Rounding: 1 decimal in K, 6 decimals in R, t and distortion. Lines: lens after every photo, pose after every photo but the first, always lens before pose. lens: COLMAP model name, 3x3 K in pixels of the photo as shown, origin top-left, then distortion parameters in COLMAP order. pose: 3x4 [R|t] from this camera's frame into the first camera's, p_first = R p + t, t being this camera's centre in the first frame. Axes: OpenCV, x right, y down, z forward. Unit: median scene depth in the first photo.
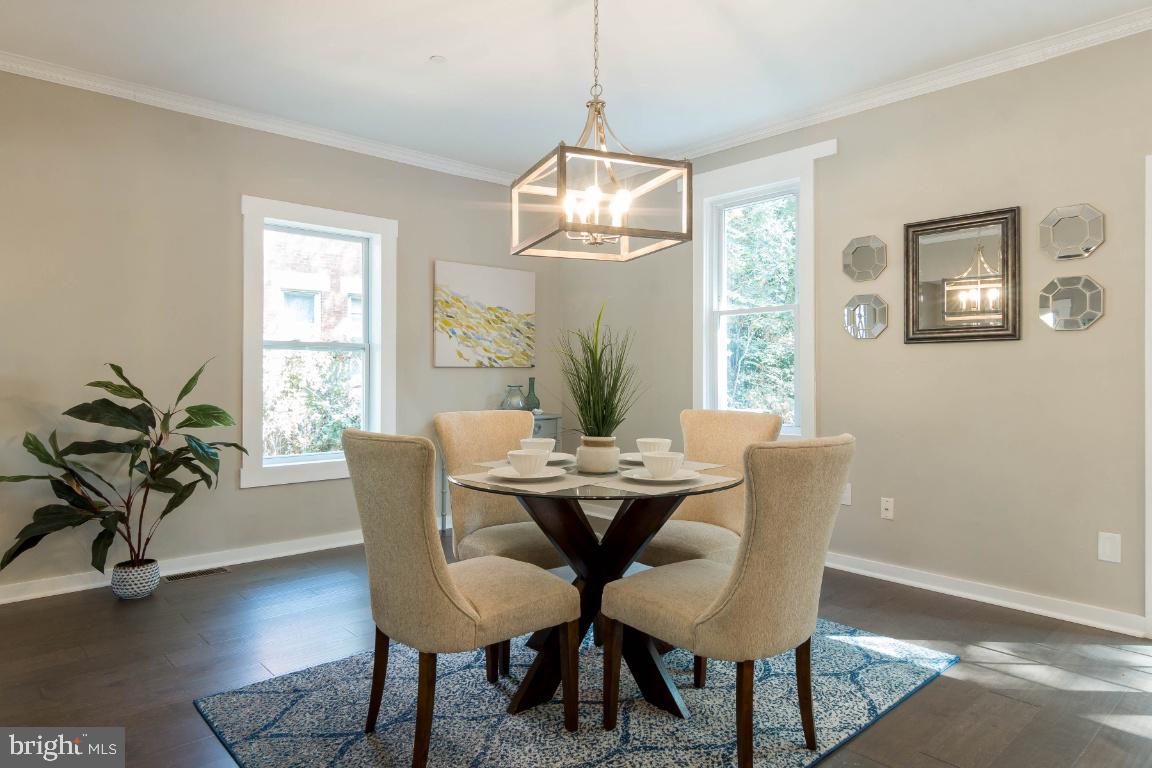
lens RADIAL K [[707.4, 0, 600.7], [0, 707.4, 368.0], [0, 0, 1]] dist [0.003024, 0.000773]
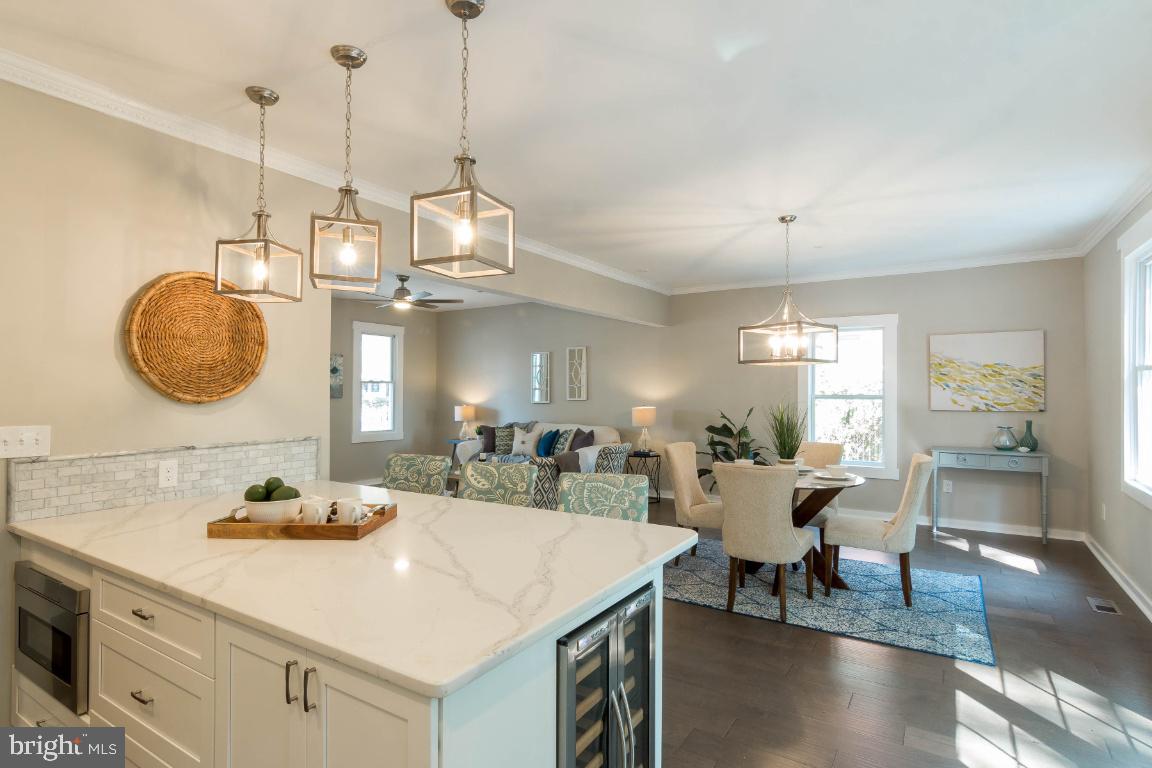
lens RADIAL K [[593.9, 0, 566.9], [0, 593.9, 377.9], [0, 0, 1]] dist [-0.004989, -0.000284]
pose [[0.266762, -0.022768, -0.963493, 0.716546], [0.010246, 0.999731, -0.020787, -0.050147], [0.963708, -0.004327, 0.266924, -0.015783]]
